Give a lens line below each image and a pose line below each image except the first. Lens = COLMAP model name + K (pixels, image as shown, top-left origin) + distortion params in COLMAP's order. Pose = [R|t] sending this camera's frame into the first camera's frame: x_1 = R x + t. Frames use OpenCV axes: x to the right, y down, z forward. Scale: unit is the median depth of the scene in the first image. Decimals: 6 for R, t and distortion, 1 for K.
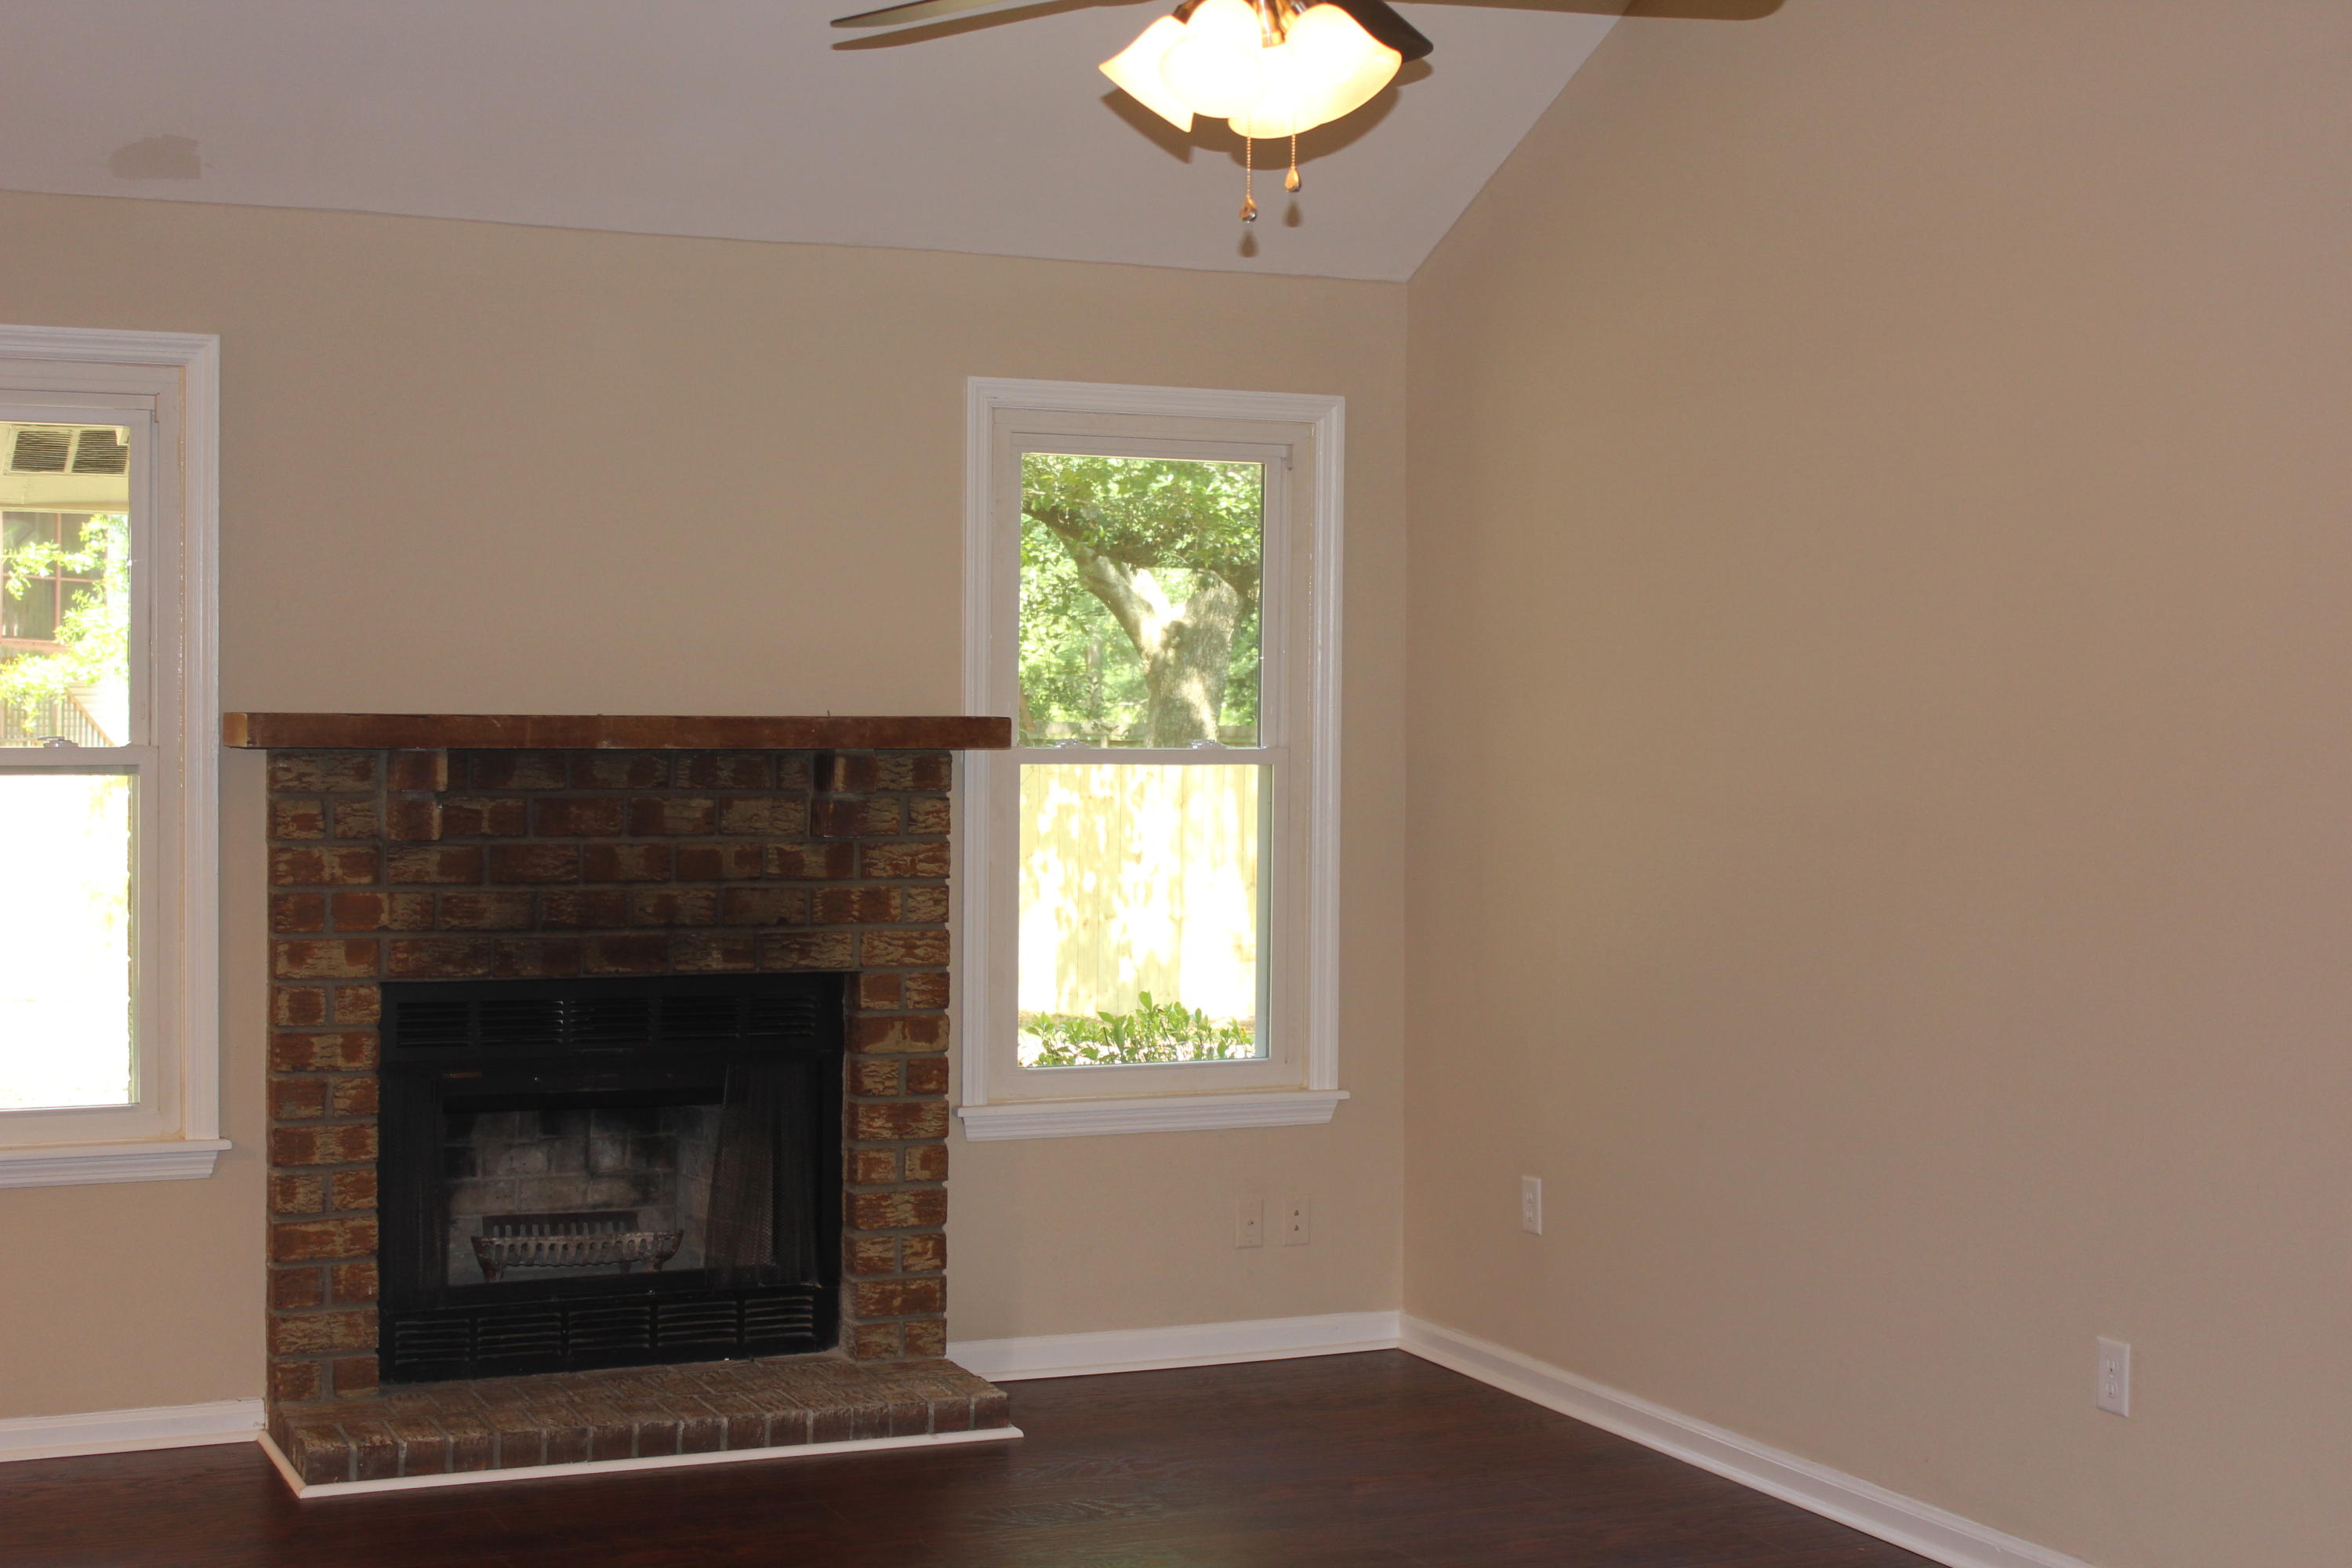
lens RADIAL K [[3383.4, 0, 1176.0], [0, 3383.4, 784.0], [0, 0, 1]] dist [-0.025054, 0.022298]
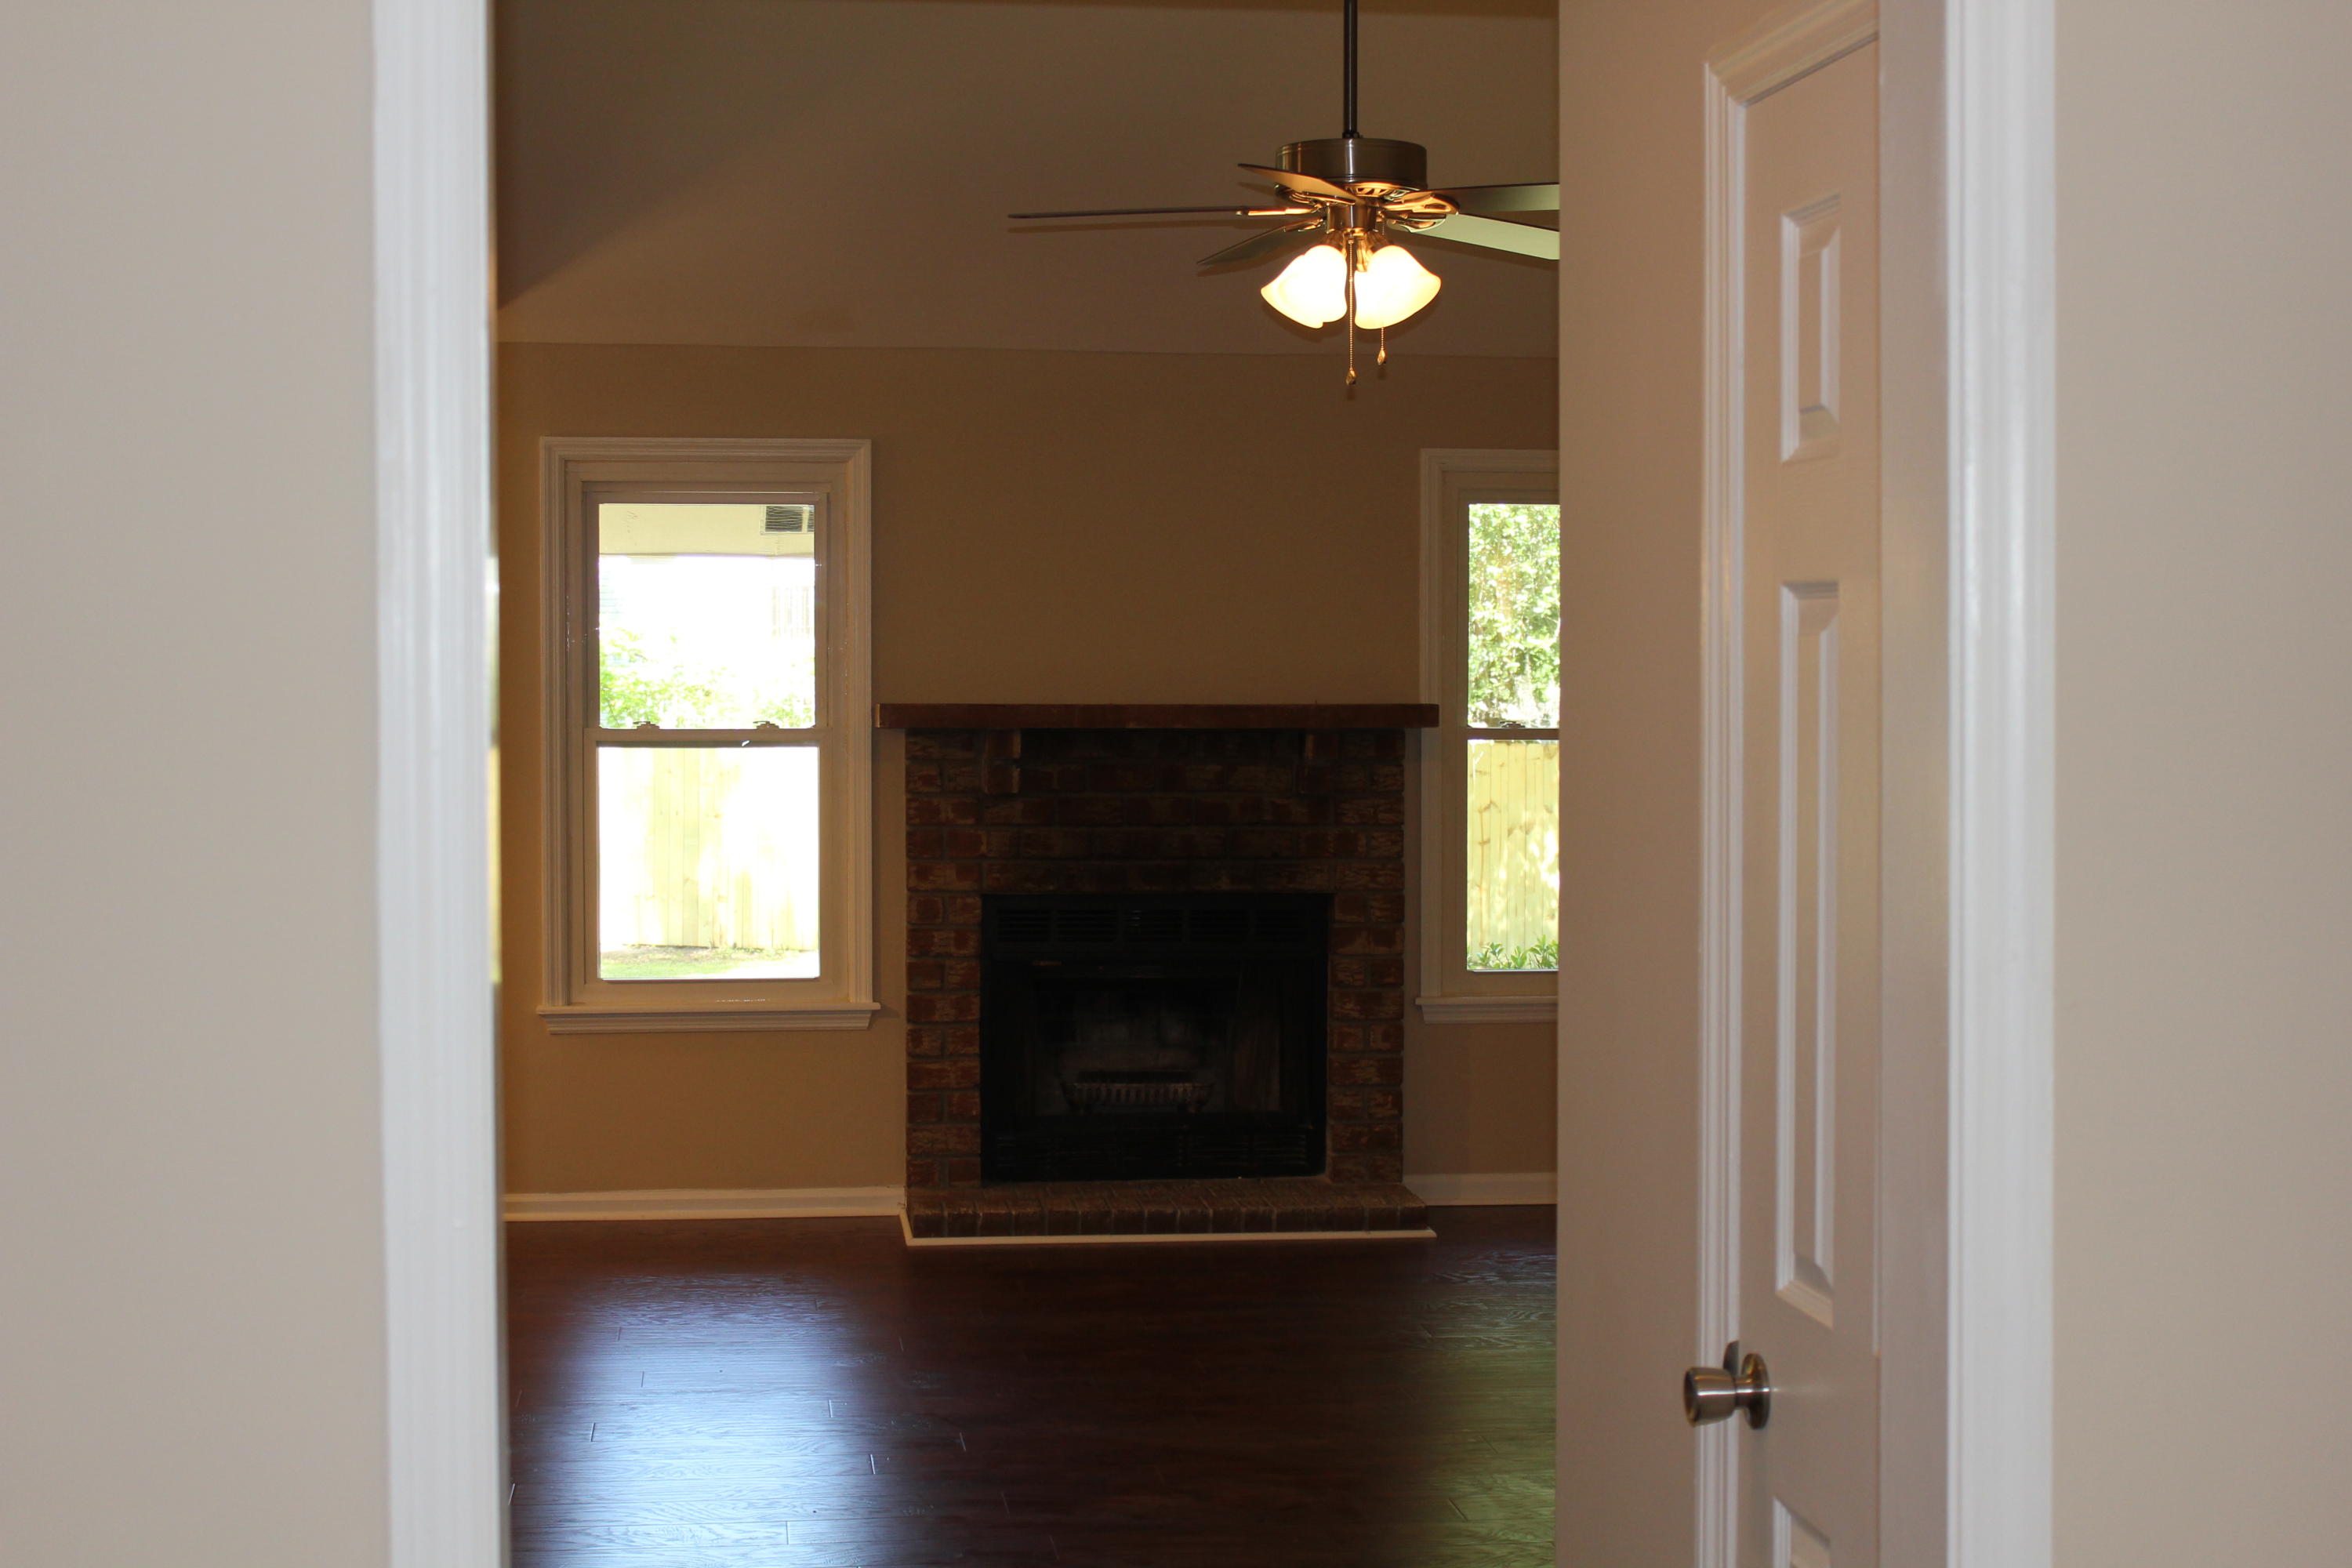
lens RADIAL K [[3383.4, 0, 1176.0], [0, 3383.4, 784.0], [0, 0, 1]] dist [-0.025054, 0.022298]
pose [[0.958063, 0.000821, -0.286557, 0.245263], [-0.000504, 0.999999, 0.001181, 0.010795], [0.286558, -0.000987, 0.958062, -0.328549]]
